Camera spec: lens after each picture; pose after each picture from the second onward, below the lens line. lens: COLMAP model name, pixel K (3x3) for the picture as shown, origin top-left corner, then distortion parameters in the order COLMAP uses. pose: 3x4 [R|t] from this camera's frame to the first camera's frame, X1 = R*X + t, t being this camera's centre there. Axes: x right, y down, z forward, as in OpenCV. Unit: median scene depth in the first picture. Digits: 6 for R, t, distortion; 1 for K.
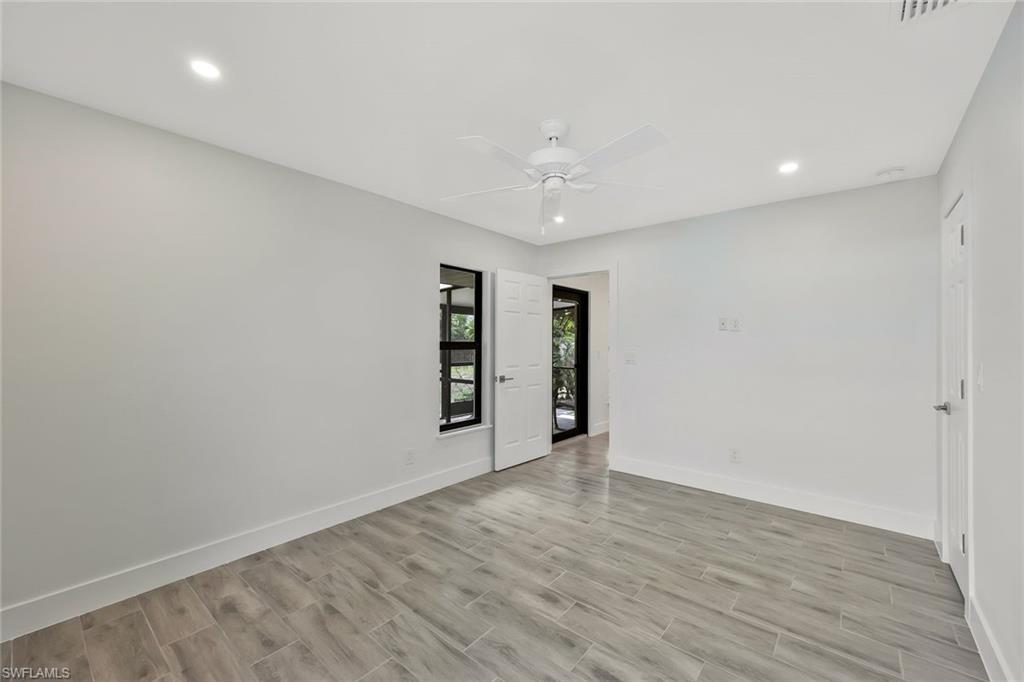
lens RADIAL K [[418.7, 0, 512.6], [0, 418.7, 343.0], [0, 0, 1]] dist [-0.003493, 0.000638]
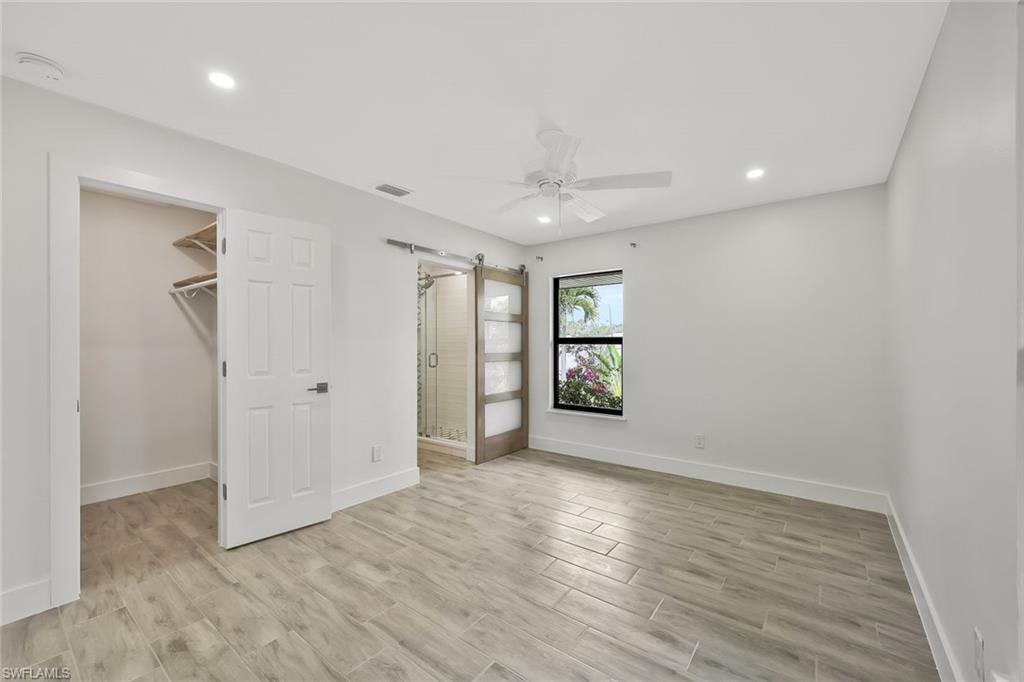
lens RADIAL K [[418.7, 0, 509.2], [0, 418.7, 340.3], [0, 0, 1]] dist [-0.003493, 0.000638]
pose [[-0.999412, -0.003546, -0.034095, 0.227120], [-0.003371, 0.999981, -0.005172, 0.019115], [0.034113, -0.005054, -0.999405, 1.939289]]
